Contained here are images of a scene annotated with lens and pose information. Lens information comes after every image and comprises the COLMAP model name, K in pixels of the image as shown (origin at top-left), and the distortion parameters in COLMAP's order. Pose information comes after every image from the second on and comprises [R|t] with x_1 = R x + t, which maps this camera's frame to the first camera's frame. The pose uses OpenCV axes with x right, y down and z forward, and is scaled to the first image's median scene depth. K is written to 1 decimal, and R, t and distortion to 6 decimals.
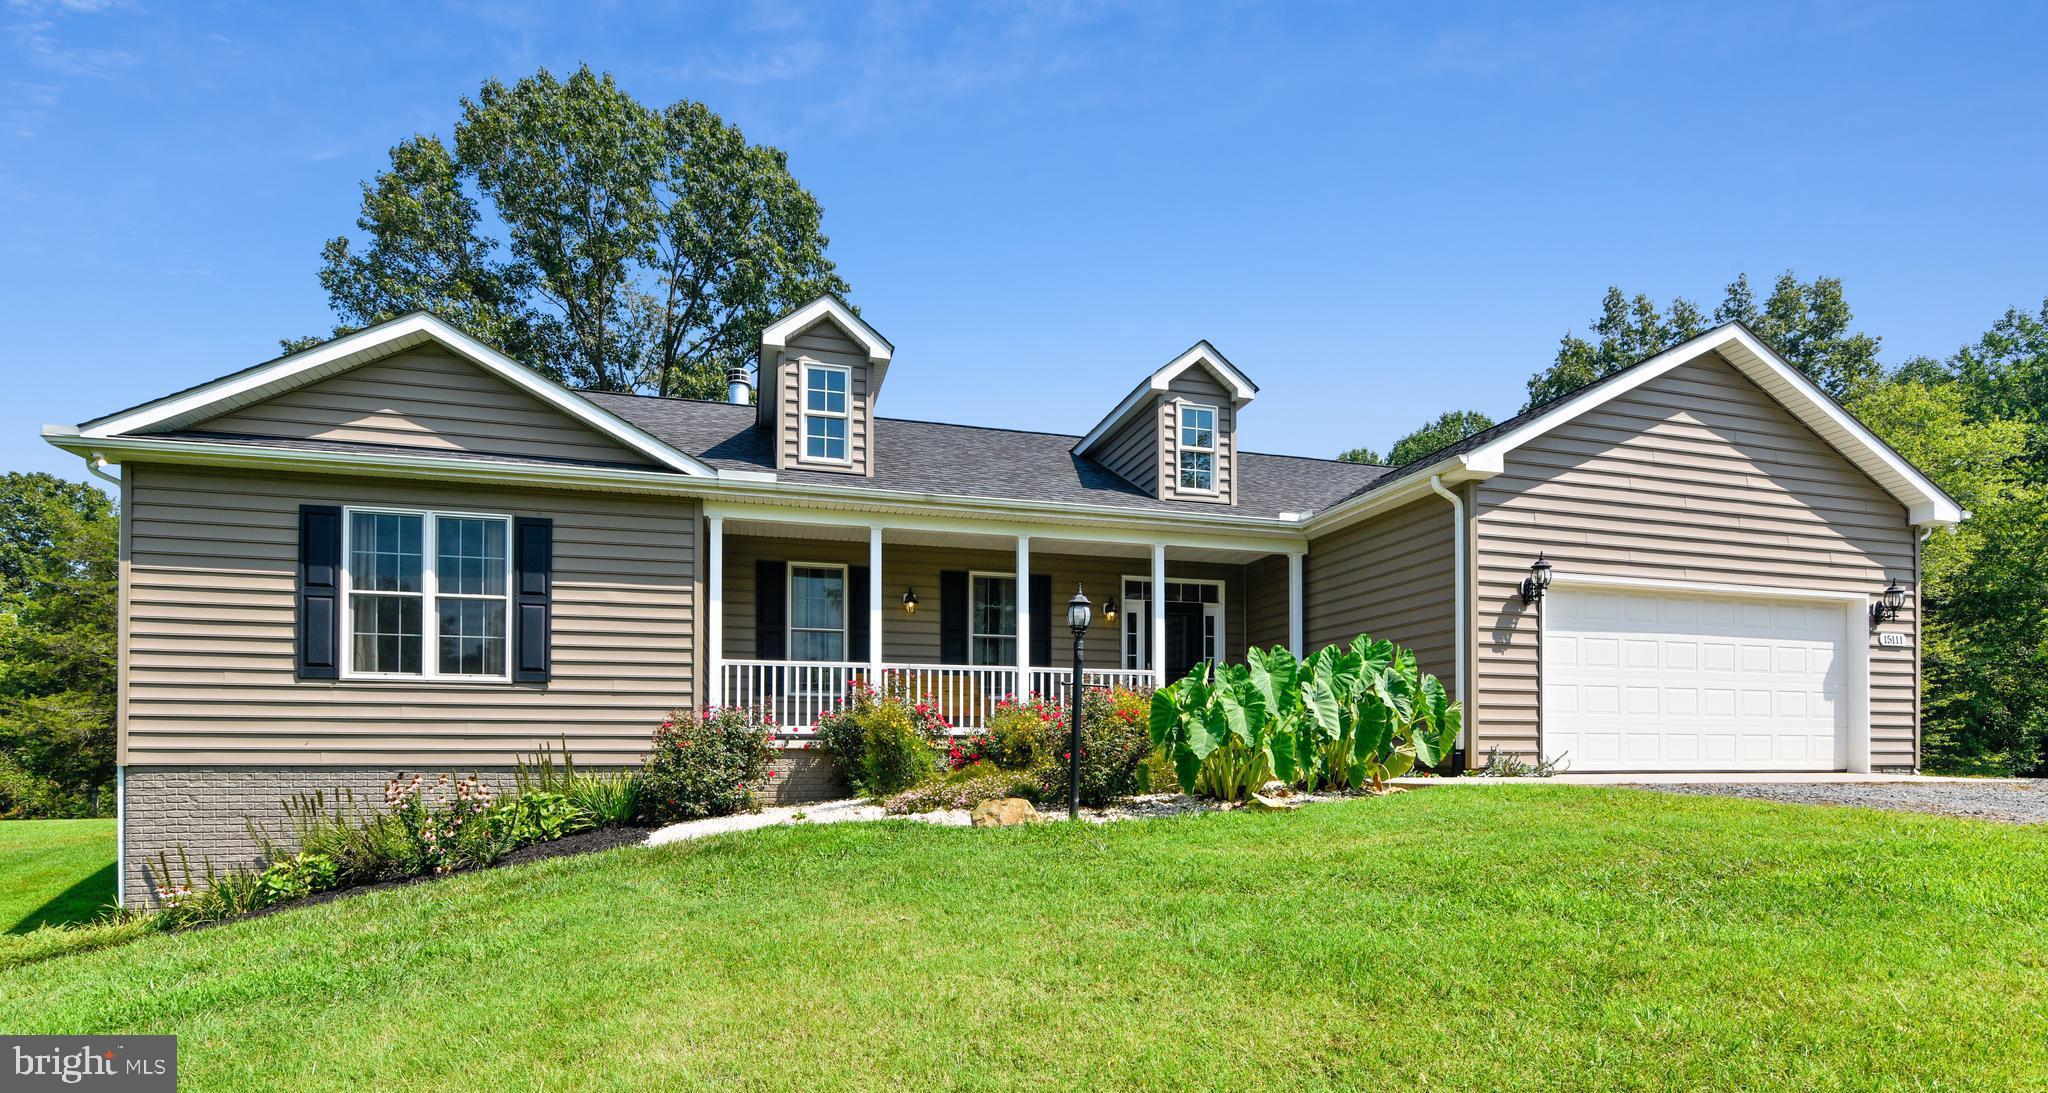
lens RADIAL K [[971.2, 0, 1012.3], [0, 971.2, 748.3], [0, 0, 1]] dist [-0.013549, -0.000827]
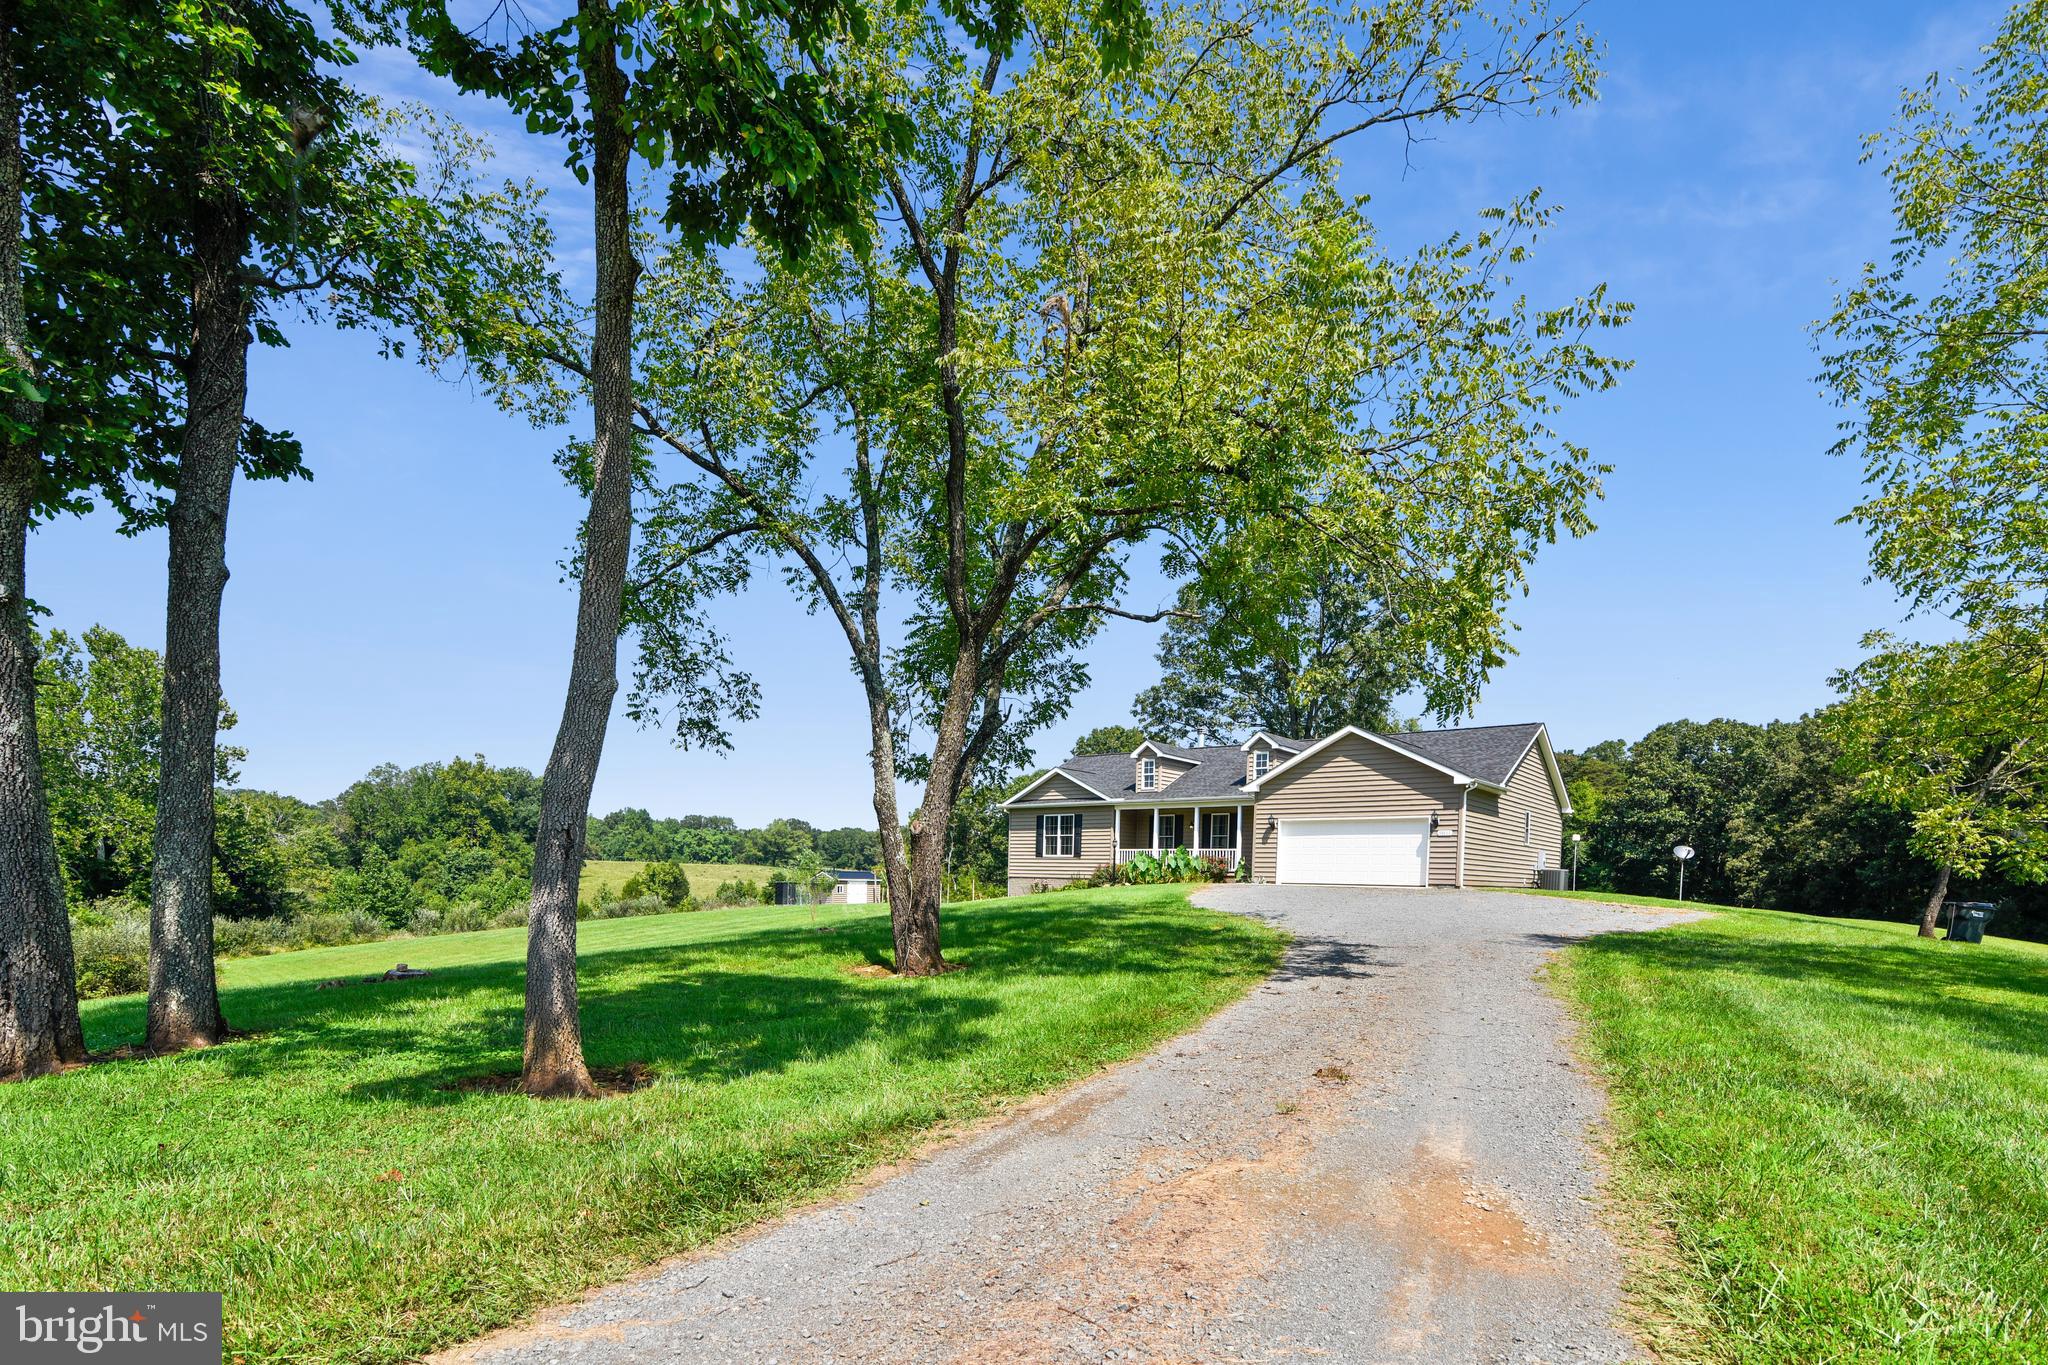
lens RADIAL K [[1032.4, 0, 987.3], [0, 1032.4, 896.8], [0, 0, 1]] dist [-0.000727, -0.001290]
pose [[0.551487, 0.024339, -0.833828, 2.613622], [-0.018447, 0.999686, 0.016979, 0.028417], [0.833979, 0.006018, 0.551763, -1.501352]]
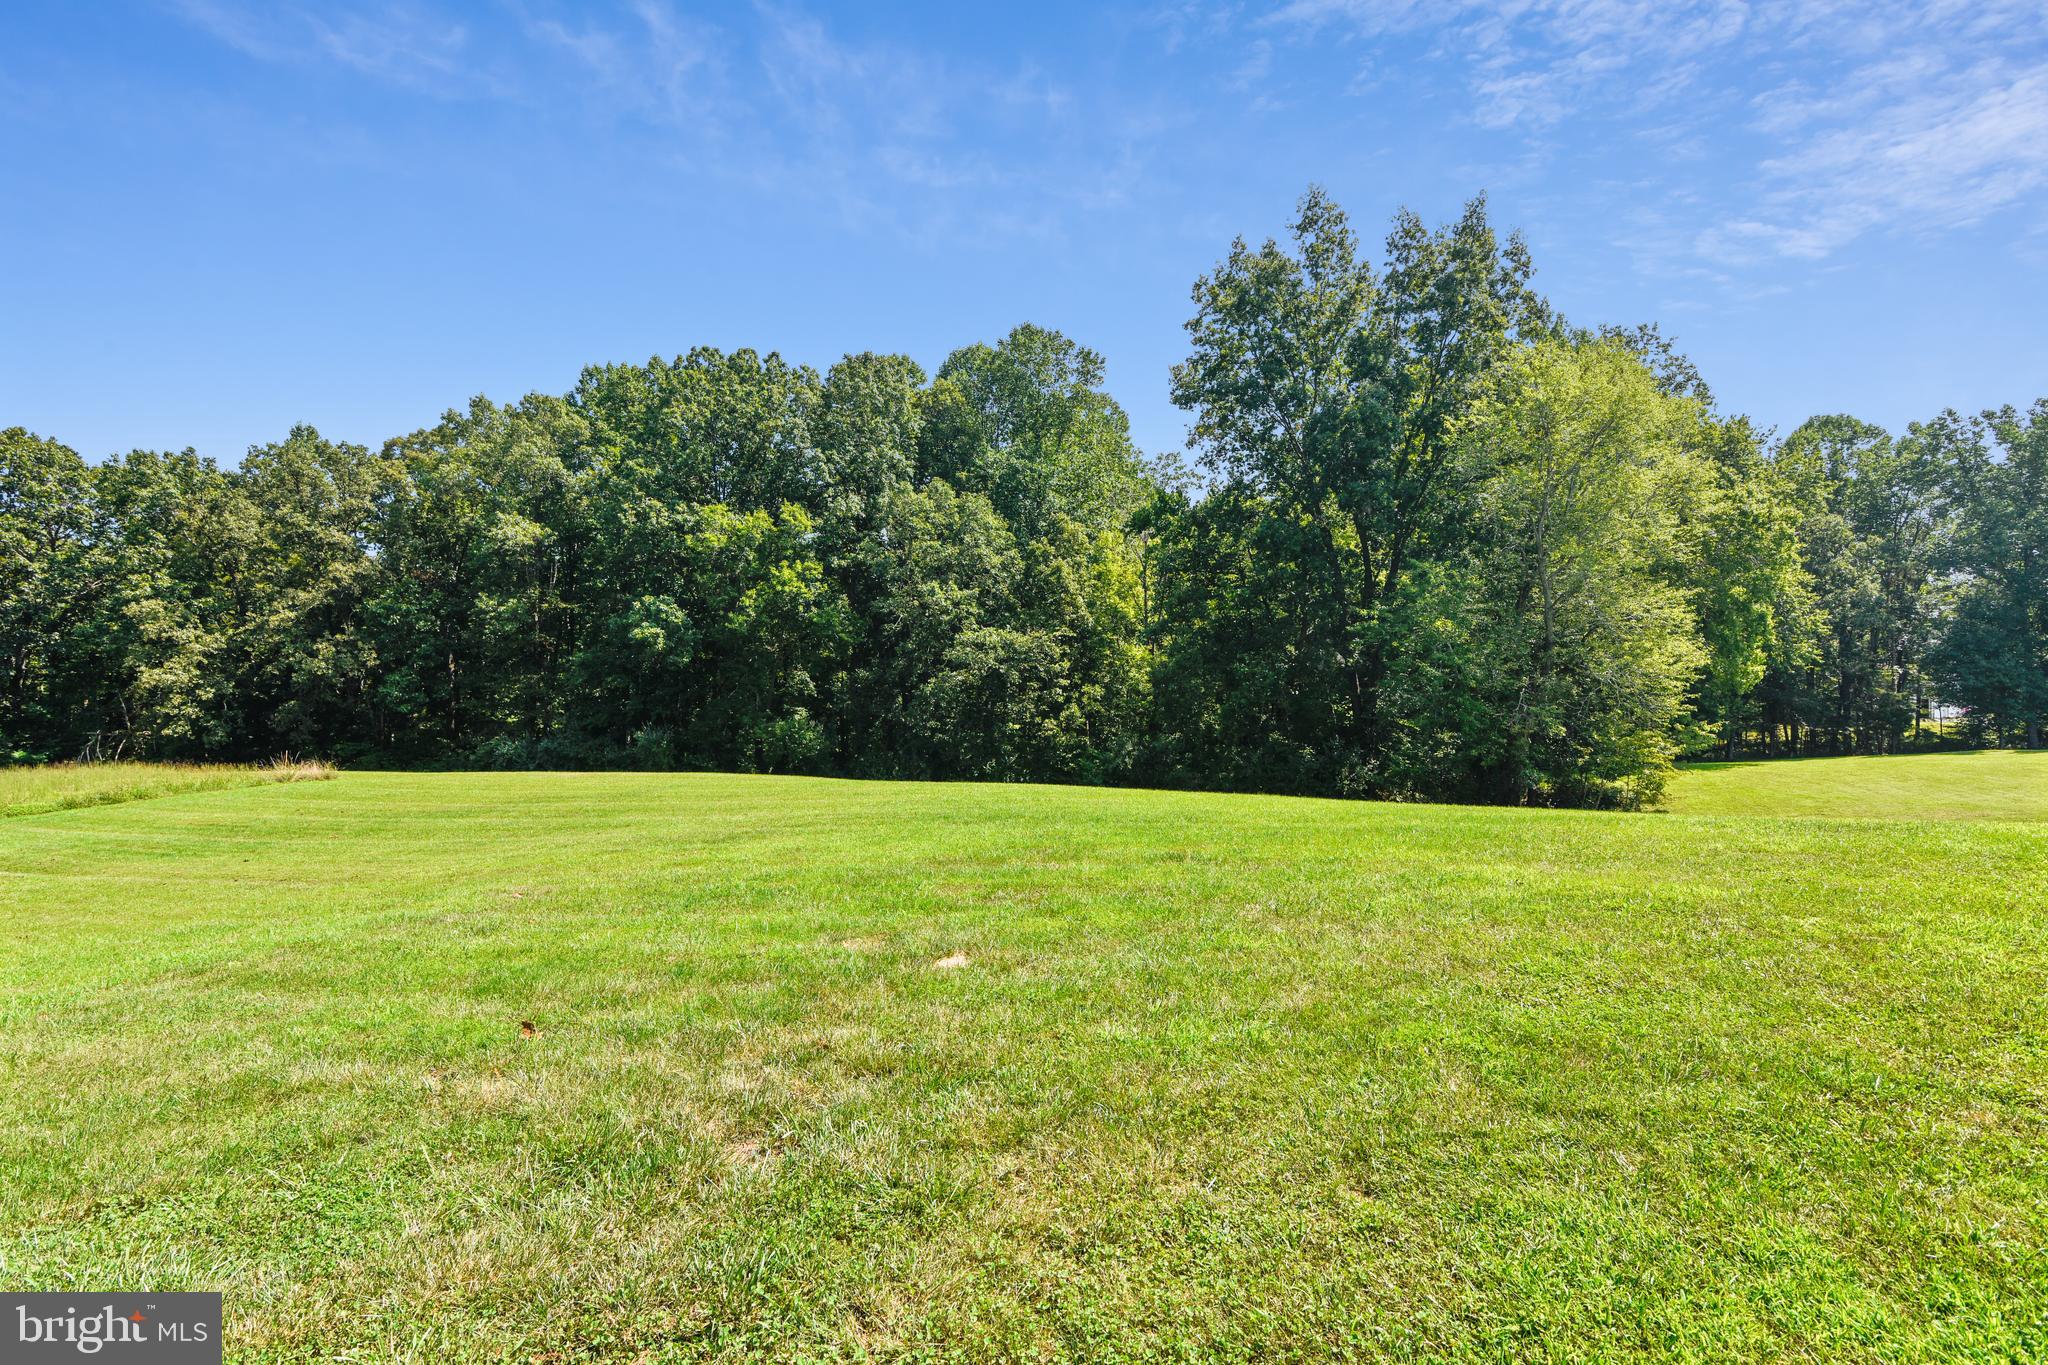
lens RADIAL K [[957.1, 0, 1024.8], [0, 957.1, 678.2], [0, 0, 1]] dist [-0.012576, 0.000133]
pose [[0.812118, 0.002956, 0.583486, -0.471691], [0.007480, 0.999852, -0.015476, -0.107731], [-0.583445, 0.016932, 0.811976, 2.288600]]
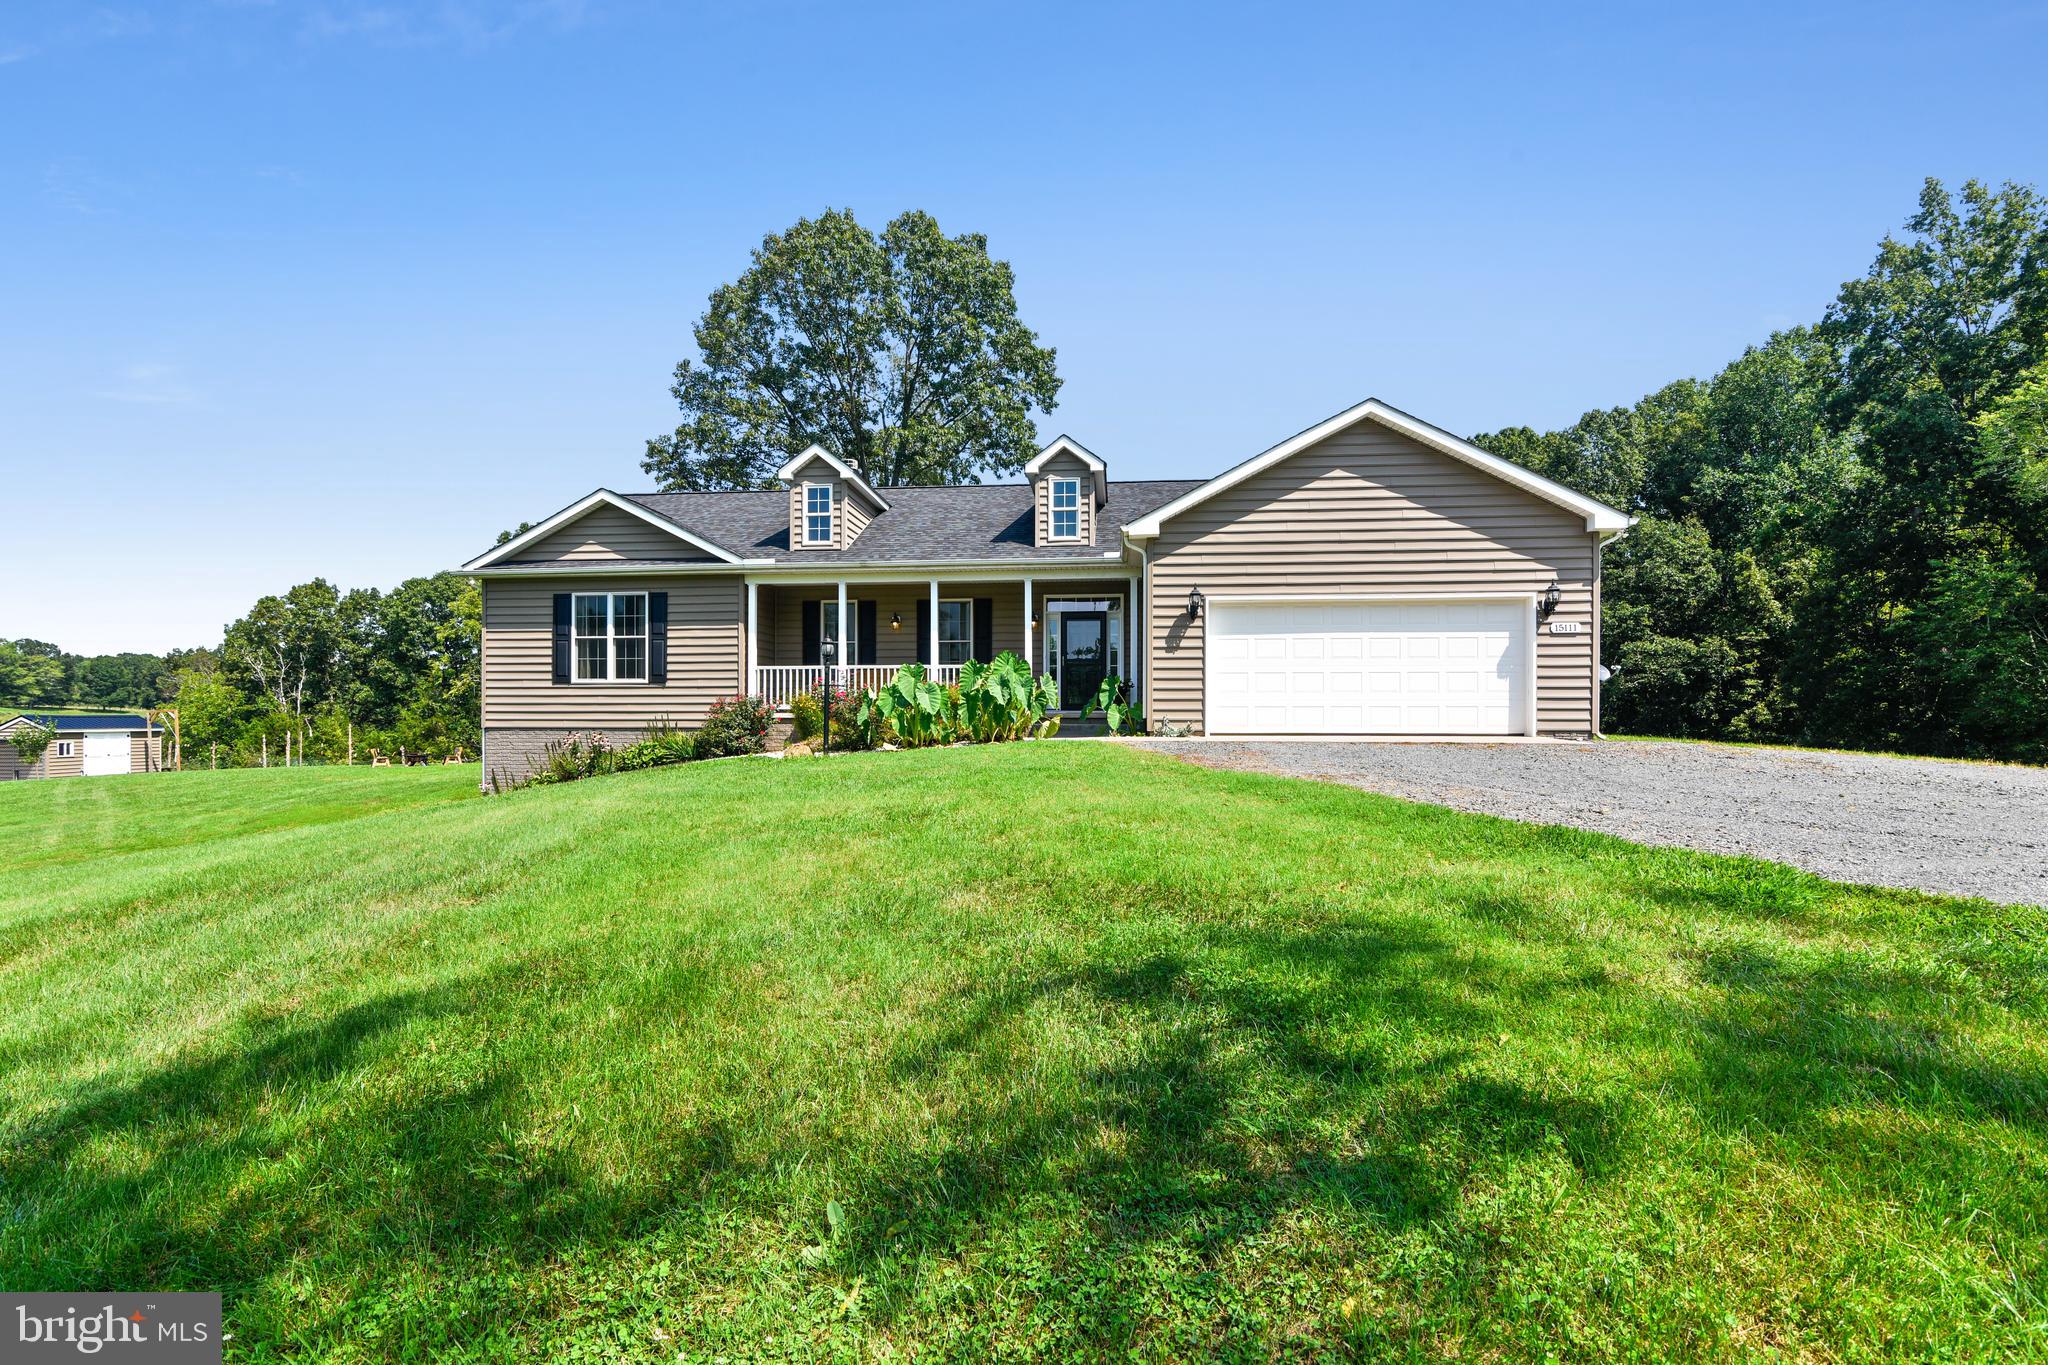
lens RADIAL K [[957.1, 0, 1013.8], [0, 957.1, 724.0], [0, 0, 1]] dist [-0.012576, 0.000133]
pose [[0.930773, 0.000891, -0.365596, 0.749251], [0.003800, 0.999919, 0.012111, -0.008235], [0.365578, -0.012662, 0.930695, -0.415069]]
